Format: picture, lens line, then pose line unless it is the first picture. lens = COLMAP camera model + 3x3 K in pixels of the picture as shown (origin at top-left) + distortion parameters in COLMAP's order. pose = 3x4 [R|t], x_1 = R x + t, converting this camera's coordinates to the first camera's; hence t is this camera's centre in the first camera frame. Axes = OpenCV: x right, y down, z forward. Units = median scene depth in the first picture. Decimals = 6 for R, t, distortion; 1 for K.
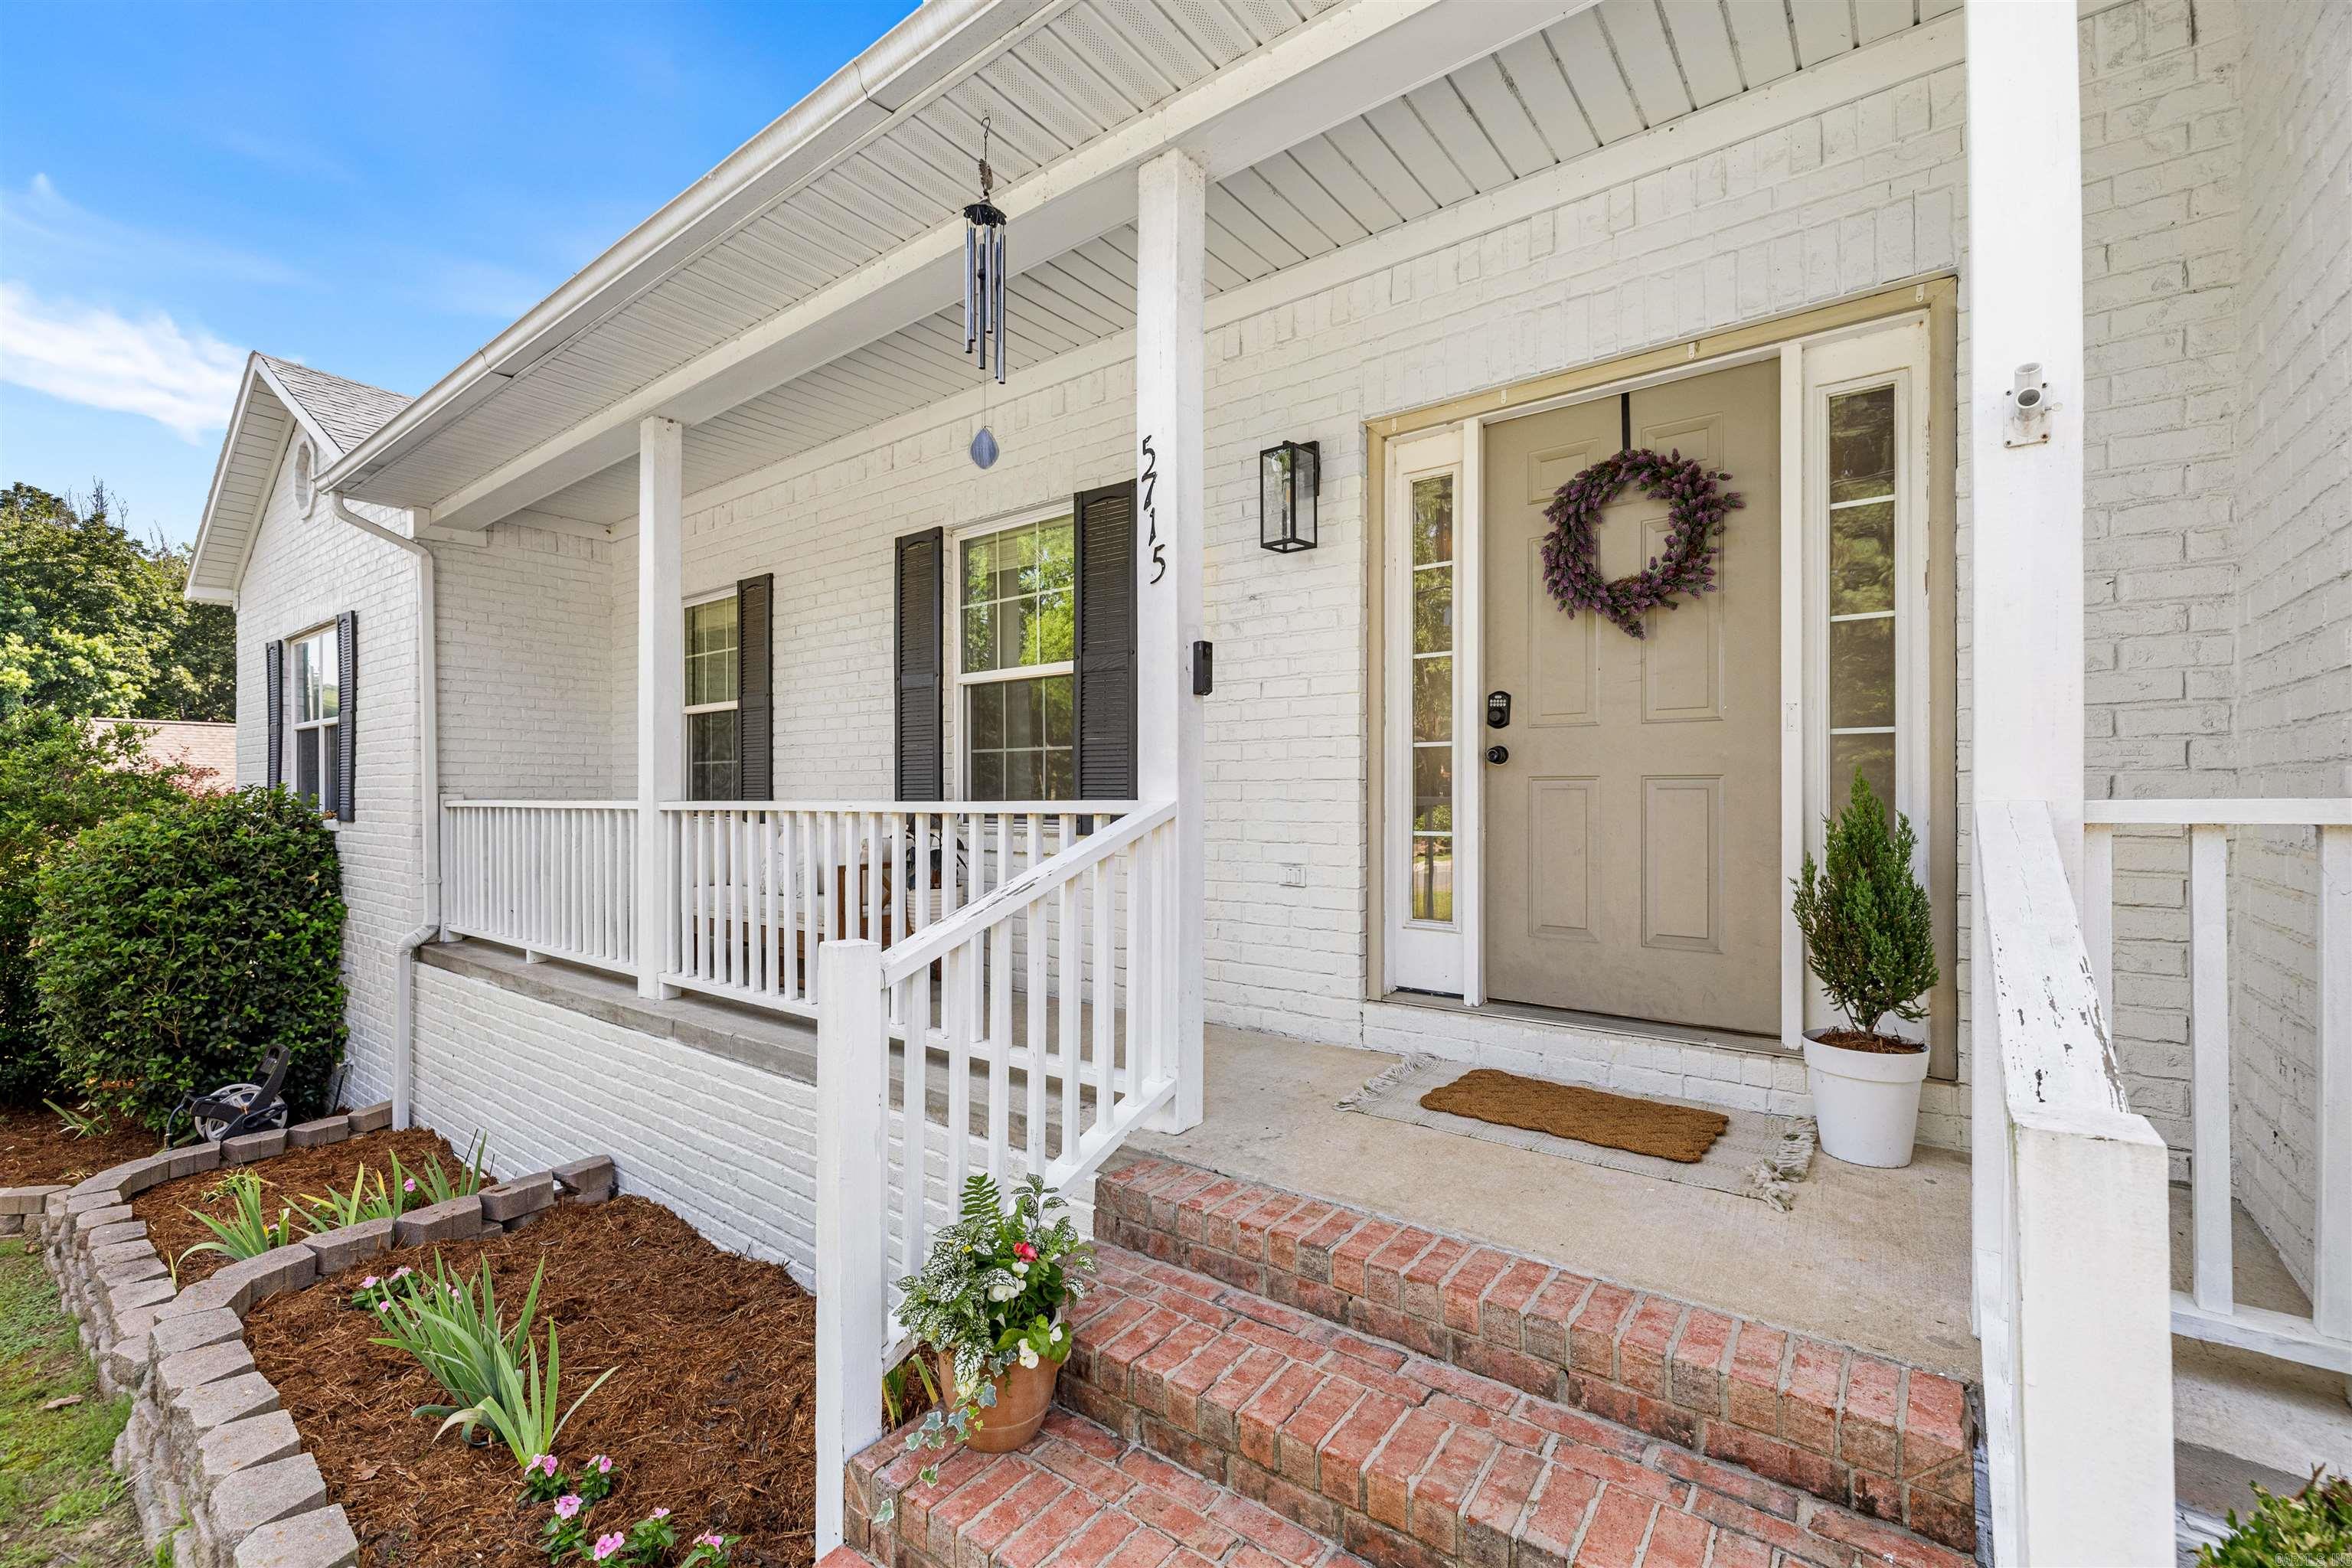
lens RADIAL K [[983.4, 0, 1164.8], [0, 983.4, 792.7], [0, 0, 1]] dist [-0.001687, 0.000163]
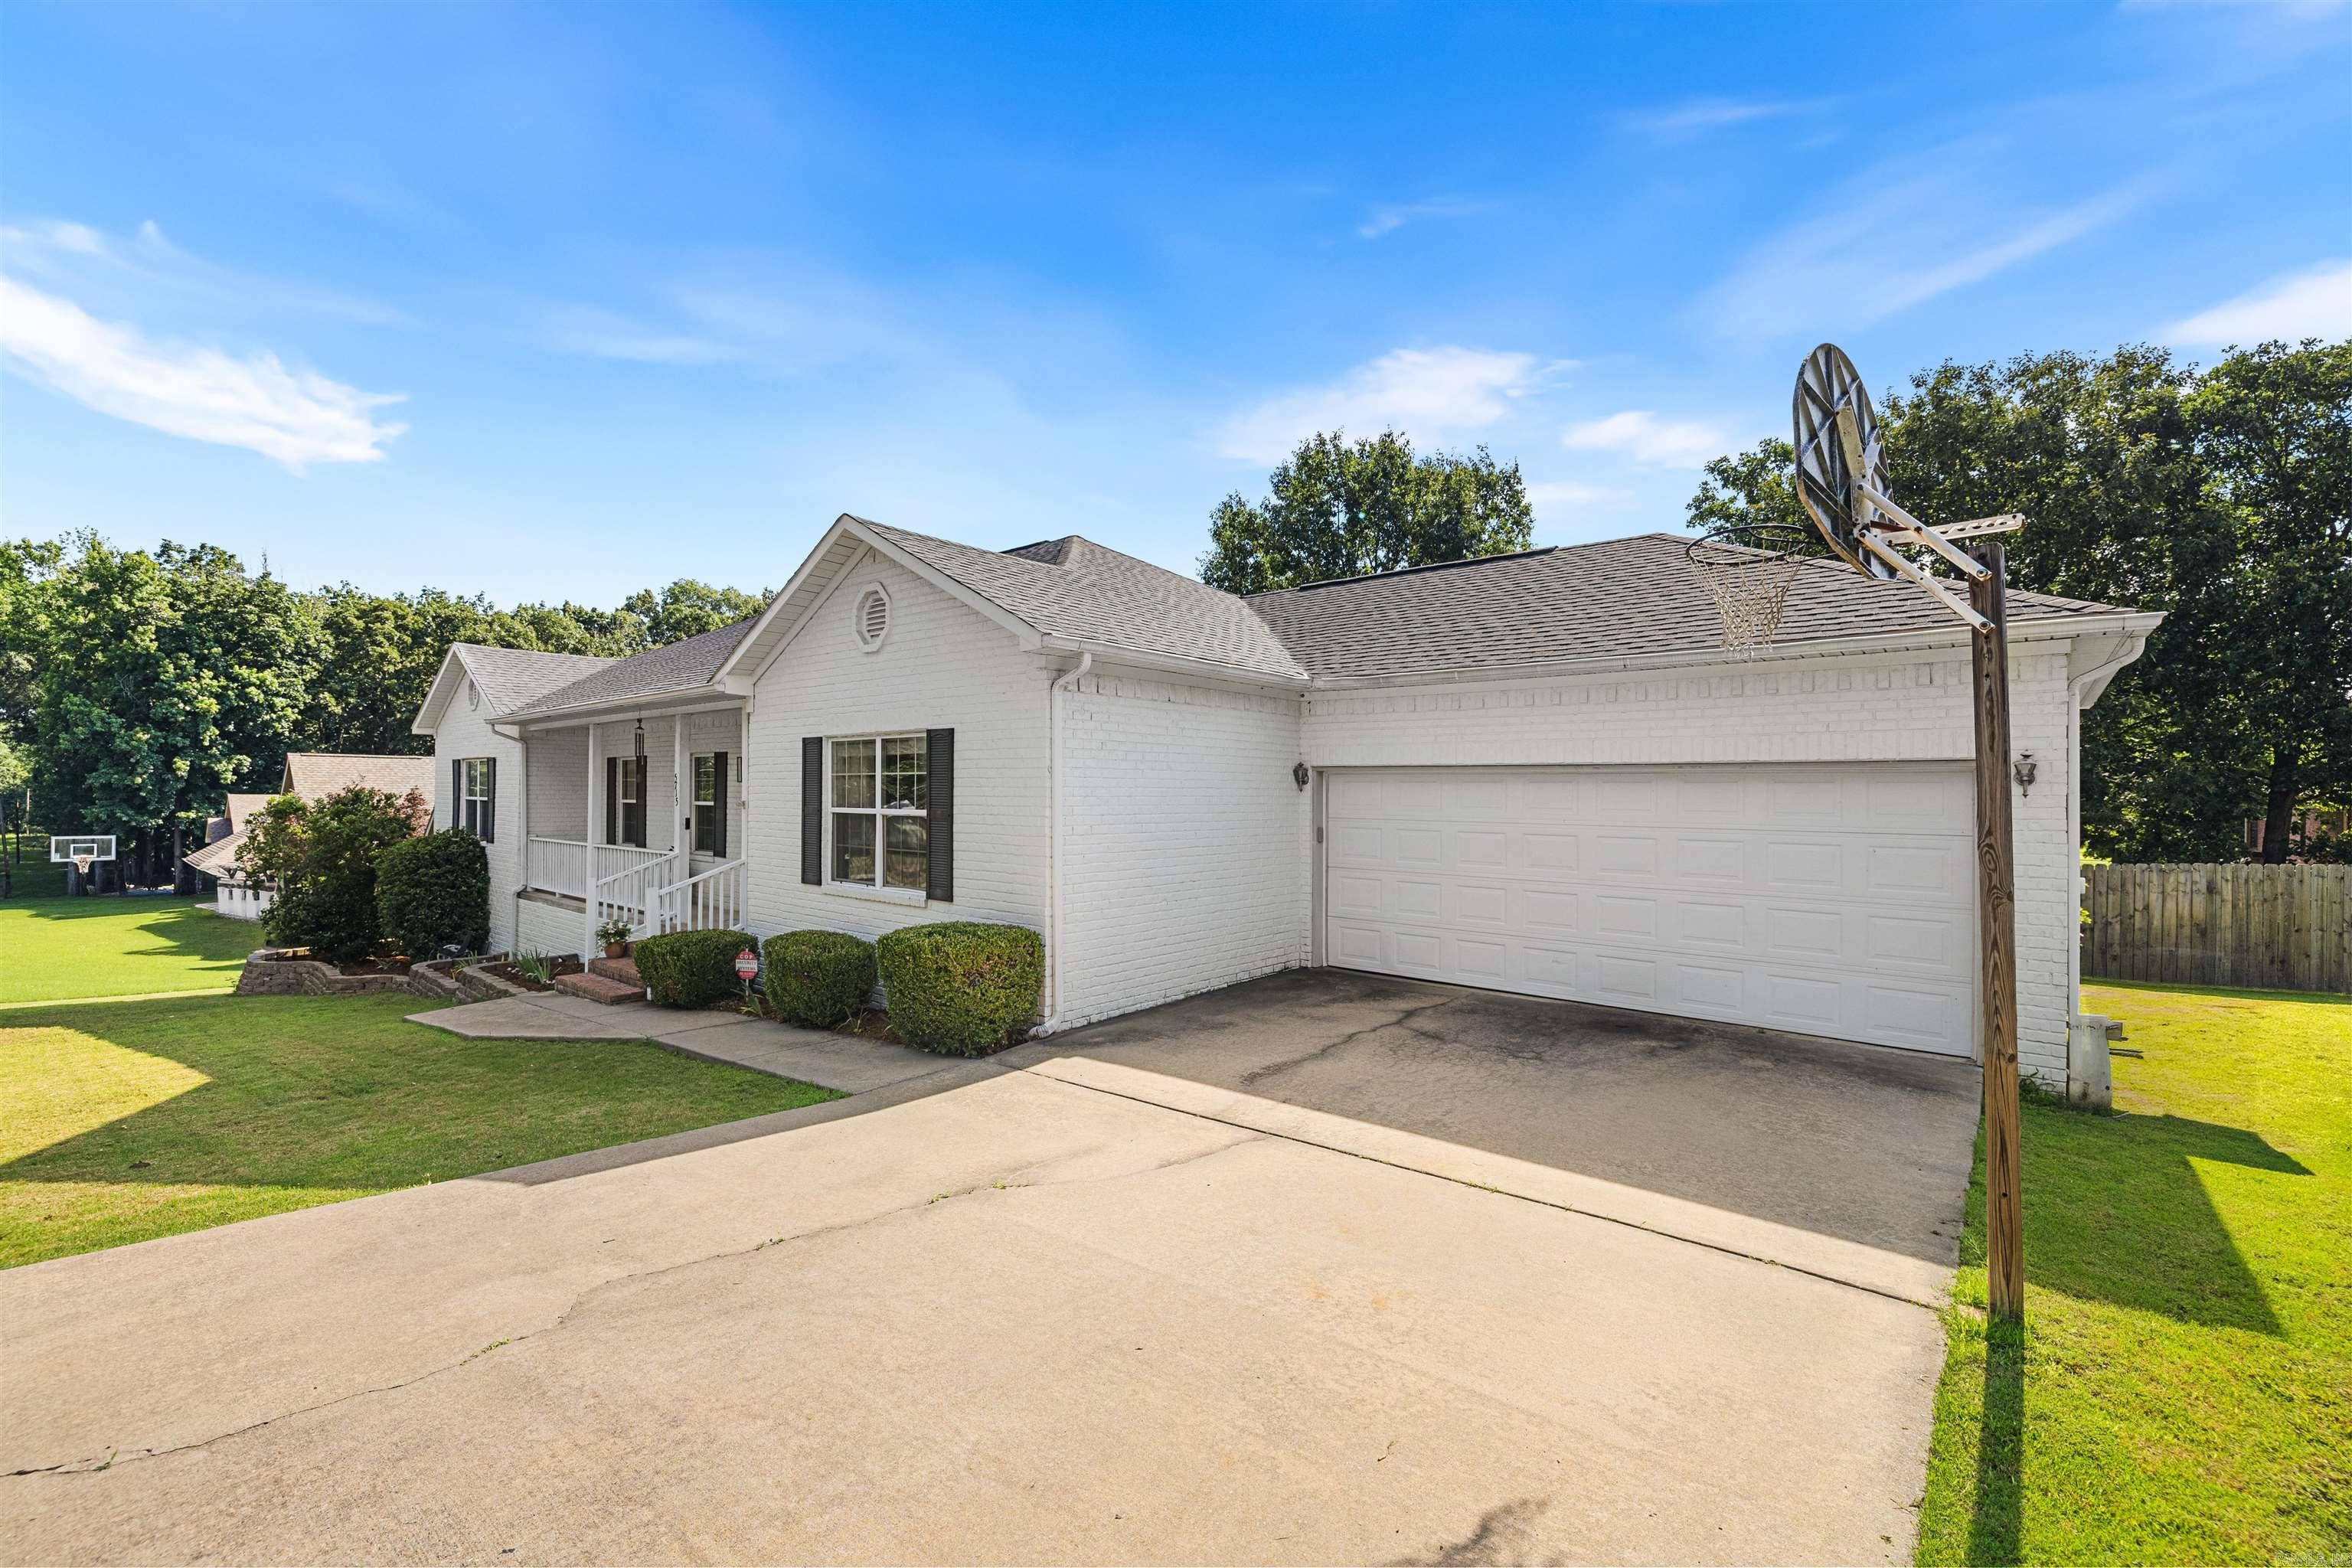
lens RADIAL K [[983.4, 0, 1164.8], [0, 983.4, 792.7], [0, 0, 1]] dist [-0.001687, 0.000163]
pose [[0.998184, 0.007142, -0.059815, 0.144688], [-0.006852, 0.999964, 0.005054, -0.017453], [0.059849, -0.004635, 0.998197, -0.196282]]
